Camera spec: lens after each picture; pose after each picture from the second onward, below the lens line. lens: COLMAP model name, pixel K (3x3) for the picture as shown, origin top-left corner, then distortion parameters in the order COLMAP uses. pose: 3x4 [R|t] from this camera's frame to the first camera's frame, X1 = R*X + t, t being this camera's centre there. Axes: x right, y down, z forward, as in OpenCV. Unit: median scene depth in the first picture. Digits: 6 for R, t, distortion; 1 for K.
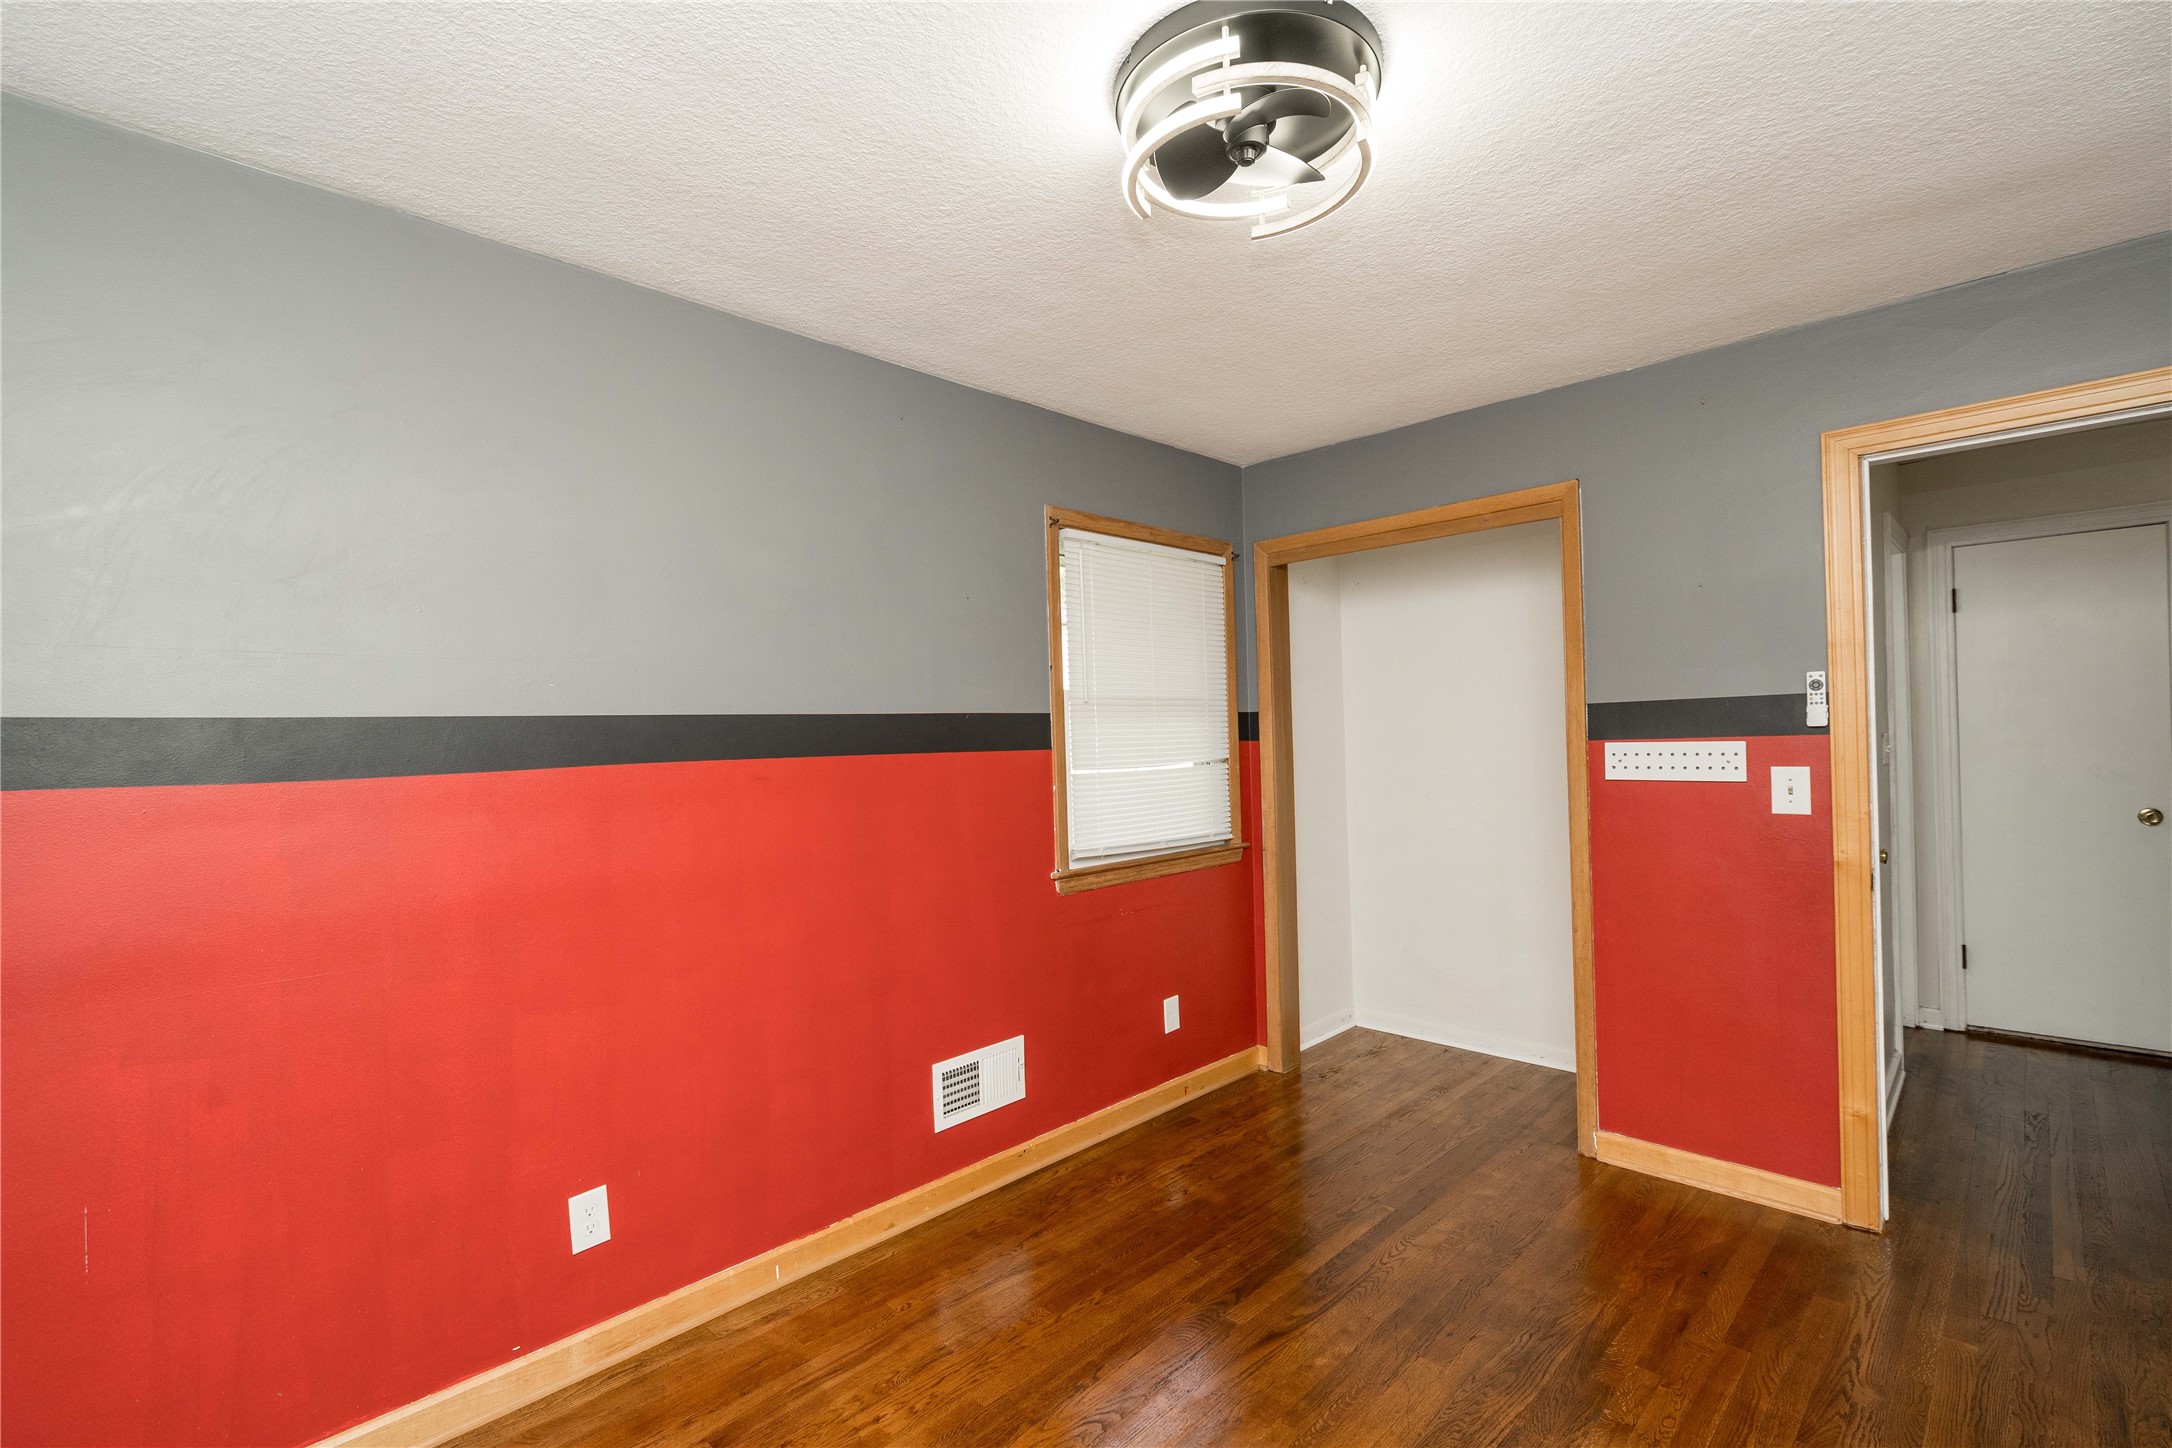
lens RADIAL K [[989.6, 0, 1082.1], [0, 989.6, 734.7], [0, 0, 1]] dist [-0.007810, 0.002200]
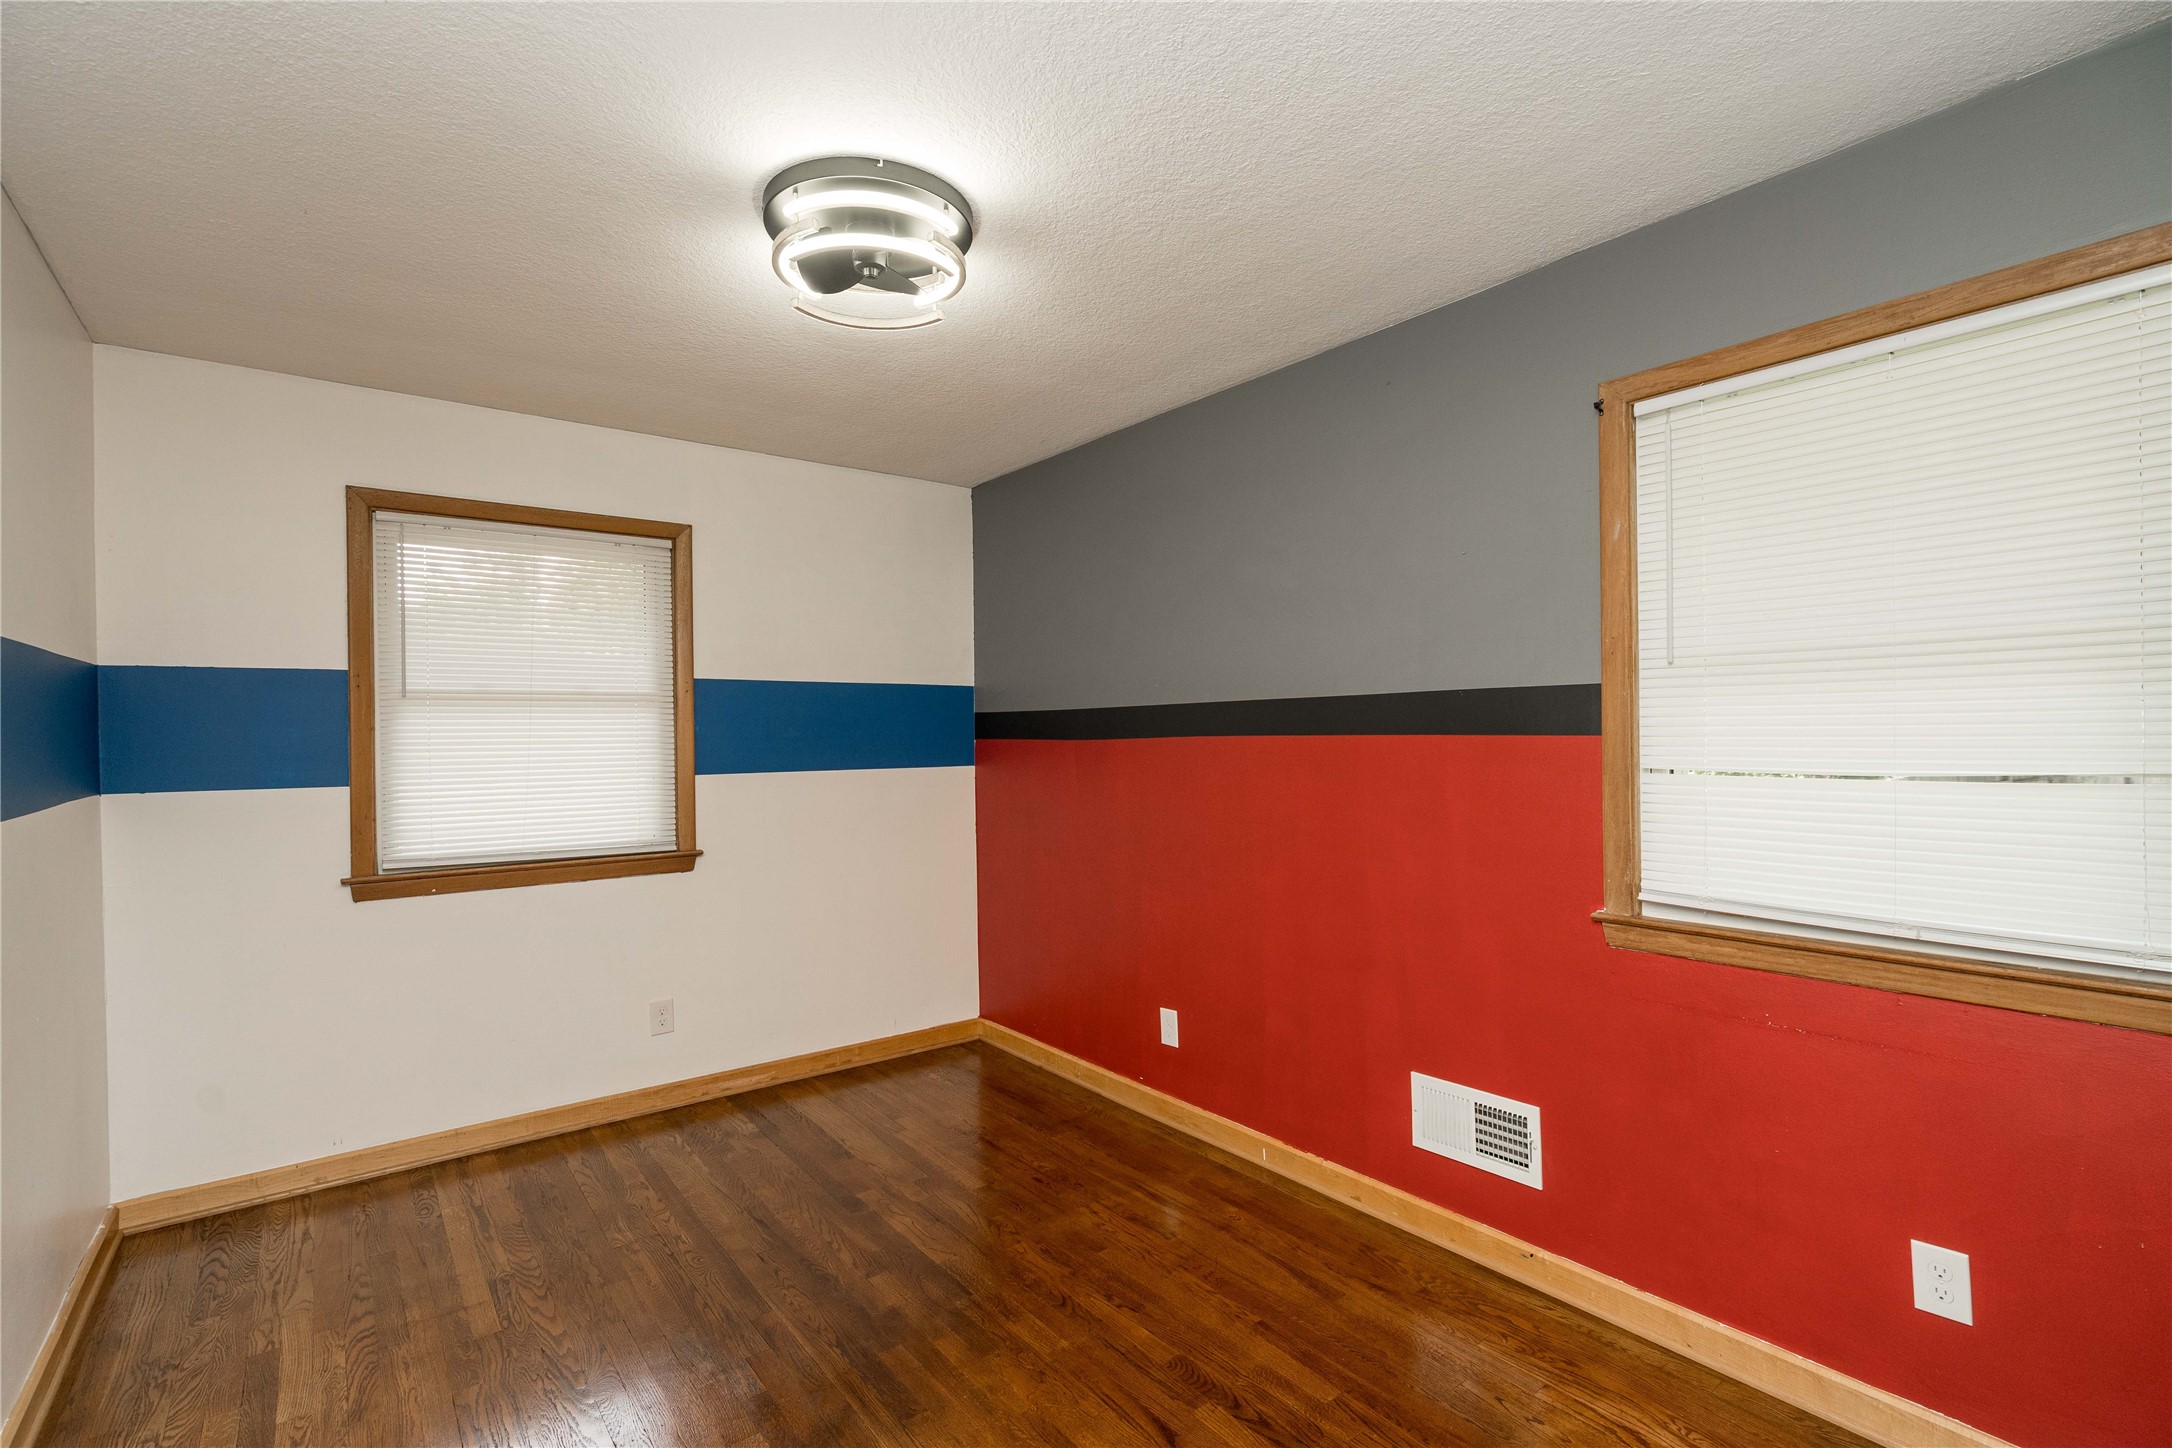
lens RADIAL K [[989.6, 0, 1085.9], [0, 989.6, 717.6], [0, 0, 1]] dist [-0.007810, 0.002200]
pose [[-0.141156, 0.019056, -0.989804, 0.738695], [0.026113, 0.999539, 0.015519, -0.018741], [0.989643, -0.023656, -0.141588, 0.768254]]
